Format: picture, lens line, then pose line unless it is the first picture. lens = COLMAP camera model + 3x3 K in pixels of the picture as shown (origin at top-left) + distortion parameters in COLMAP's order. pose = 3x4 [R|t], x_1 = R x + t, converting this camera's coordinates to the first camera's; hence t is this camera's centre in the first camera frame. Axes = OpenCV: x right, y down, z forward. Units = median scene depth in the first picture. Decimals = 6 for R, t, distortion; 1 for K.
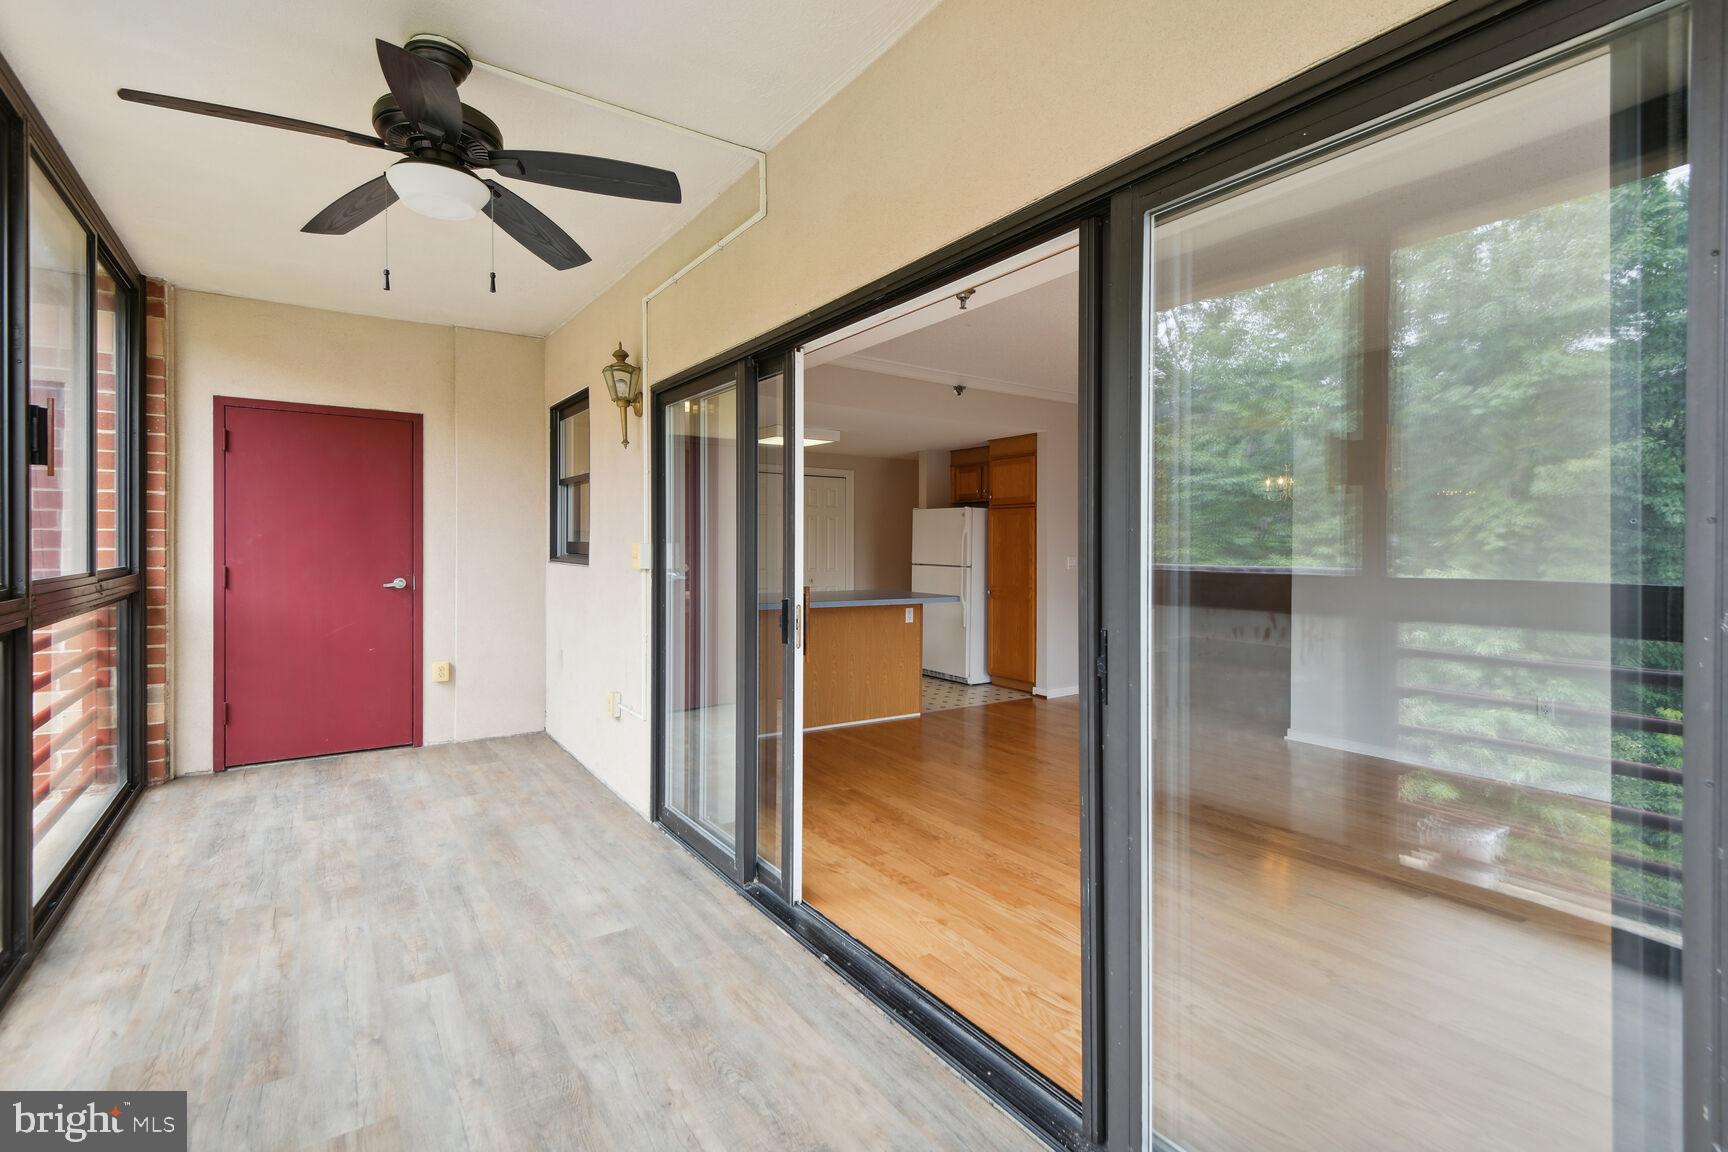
lens RADIAL K [[795.6, 0, 871.3], [0, 795.6, 549.1], [0, 0, 1]] dist [-0.002211, -0.003451]
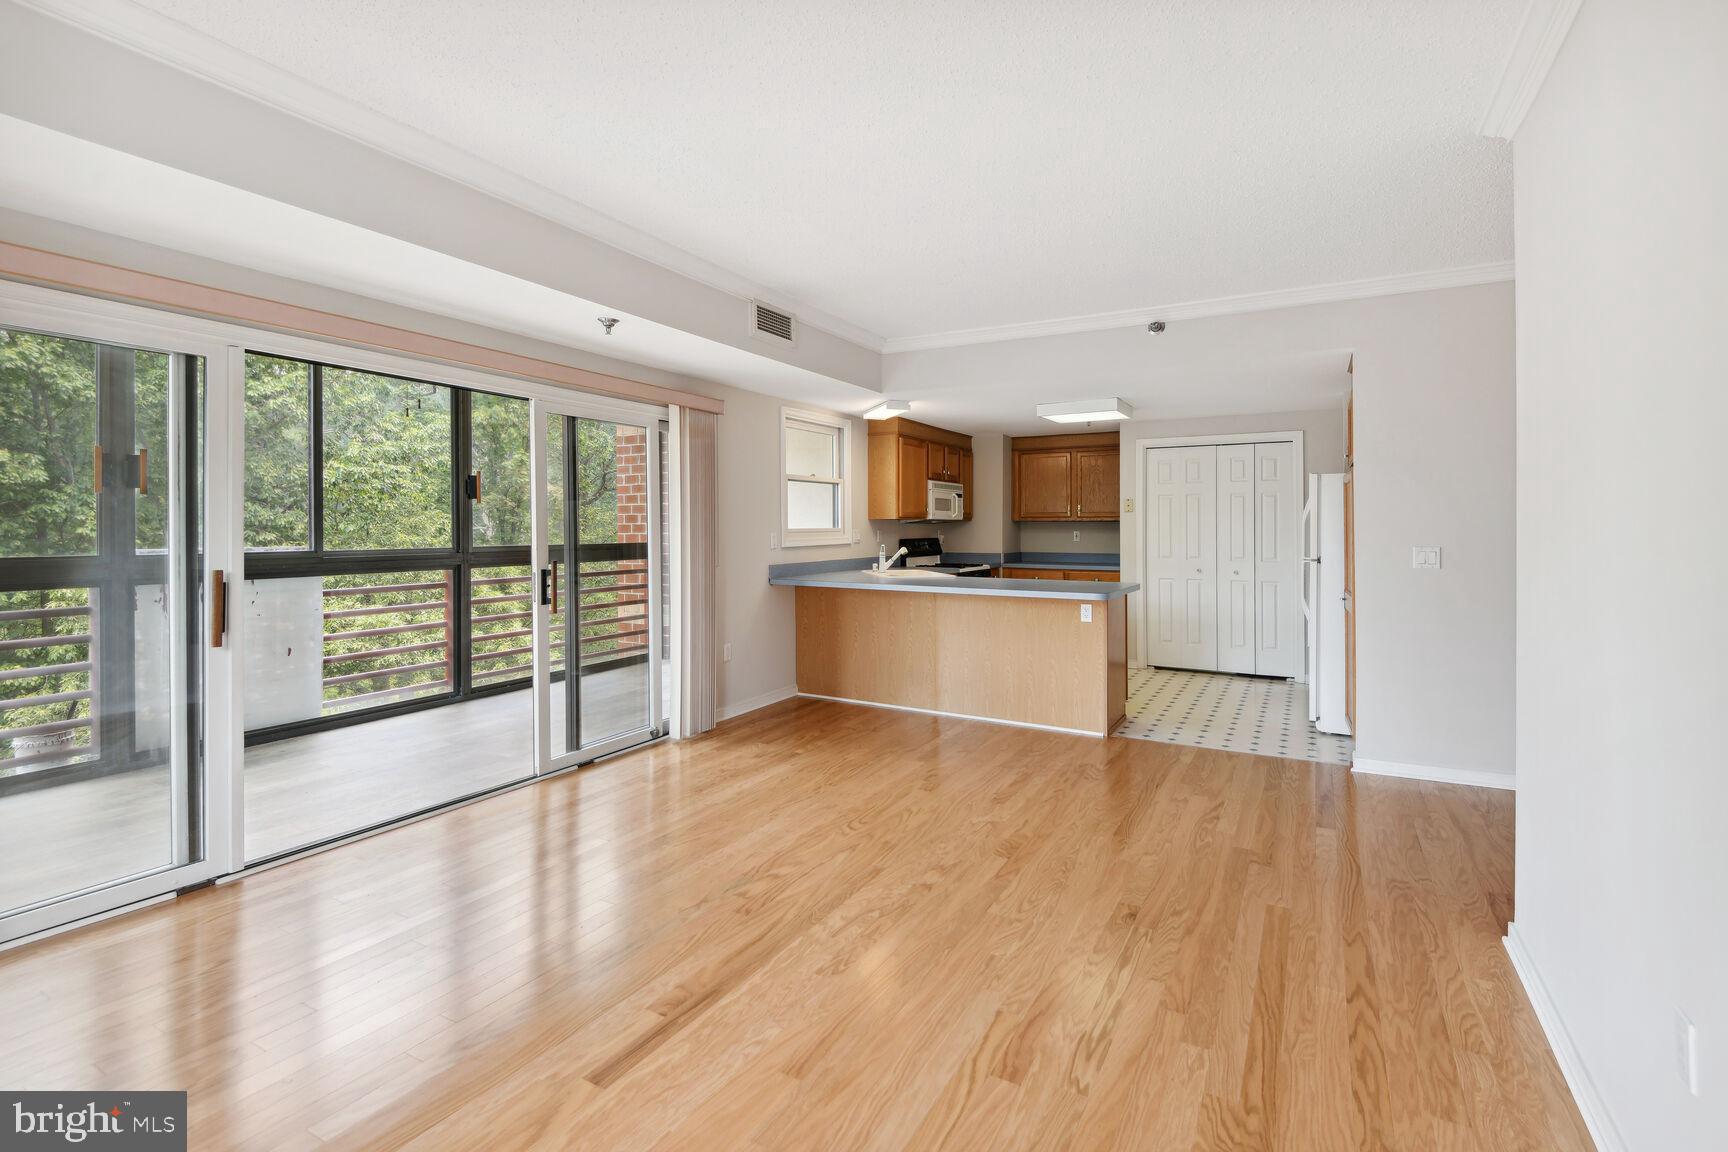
lens RADIAL K [[795.6, 0, 860.8], [0, 795.6, 533.5], [0, 0, 1]] dist [-0.002211, -0.003451]
pose [[0.437925, 0.001038, -0.899011, 0.999259], [0.000101, 0.999999, 0.001204, -0.003160], [0.899011, -0.000618, 0.437925, 0.595814]]
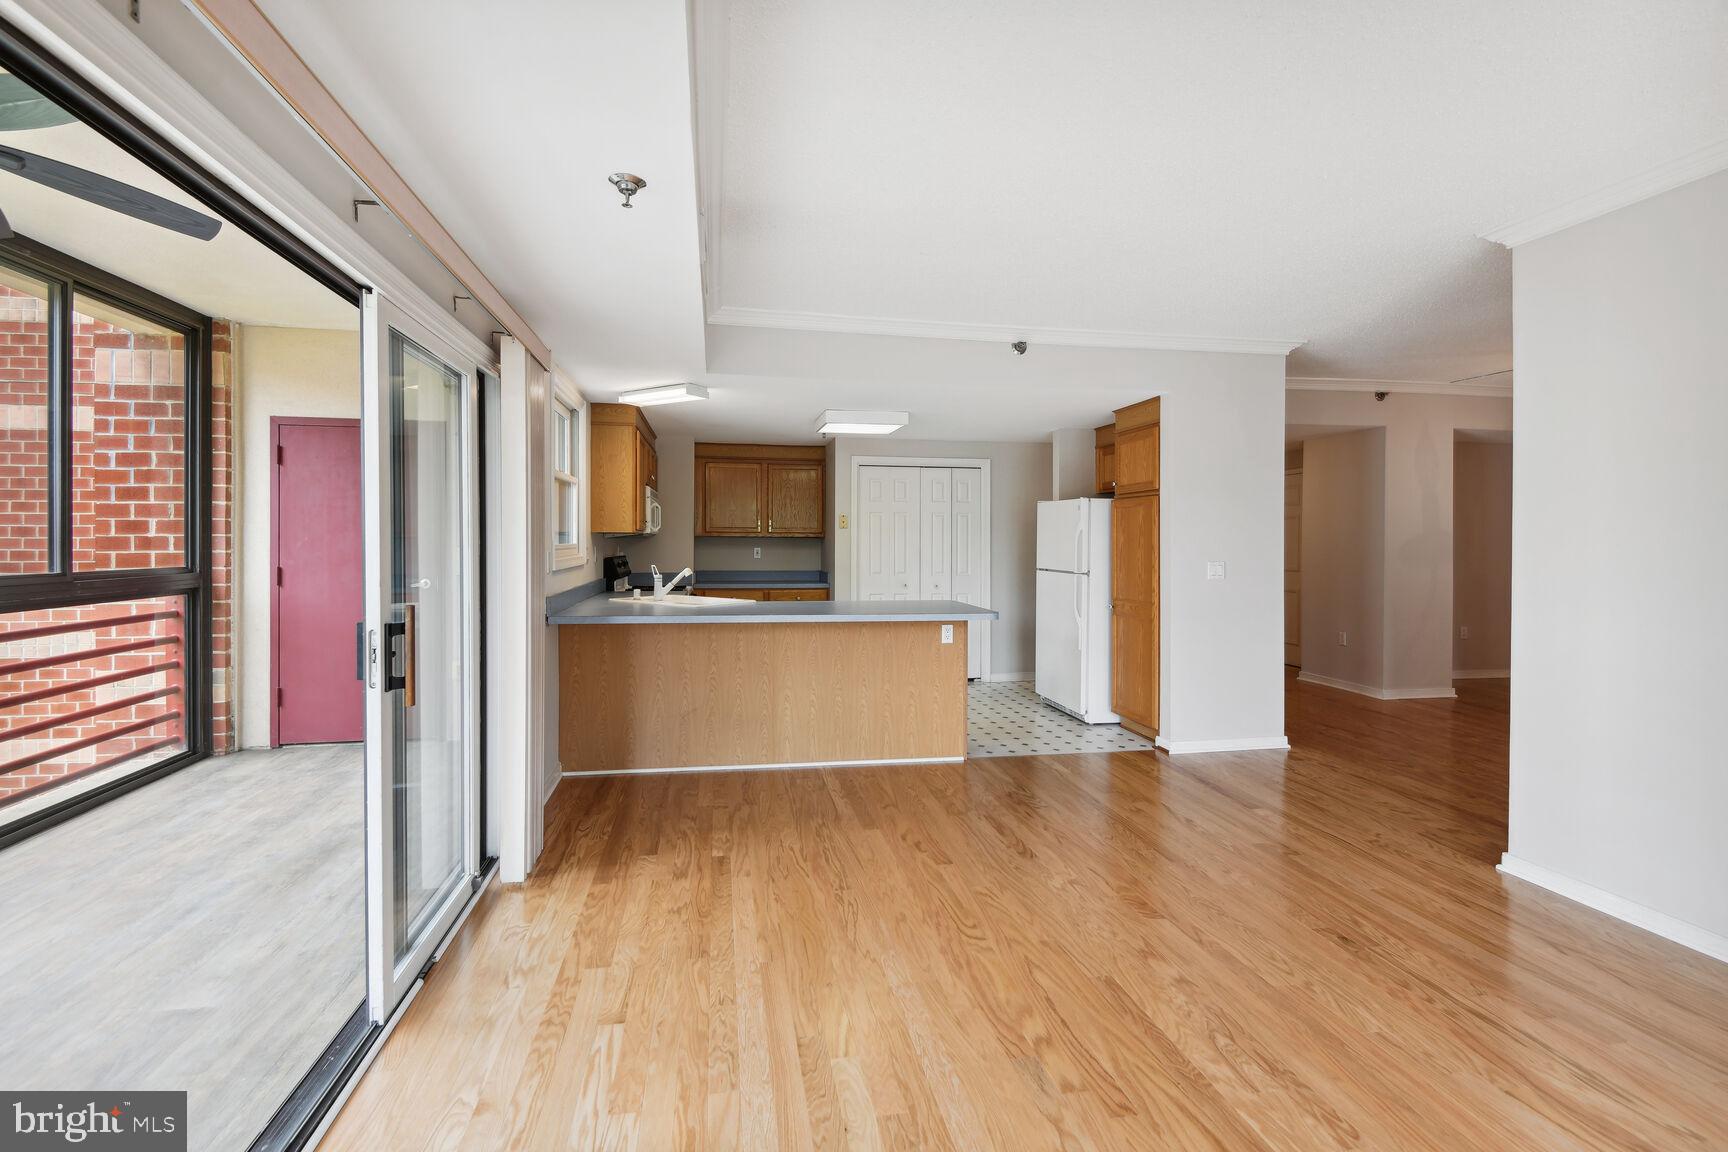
lens RADIAL K [[795.6, 0, 852.9], [0, 795.6, 543.4], [0, 0, 1]] dist [-0.002211, -0.003451]
pose [[0.909276, -0.001850, -0.416190, 0.421519], [-0.000619, 0.999983, -0.005797, -0.005628], [0.416193, 0.005529, 0.909259, 0.330453]]
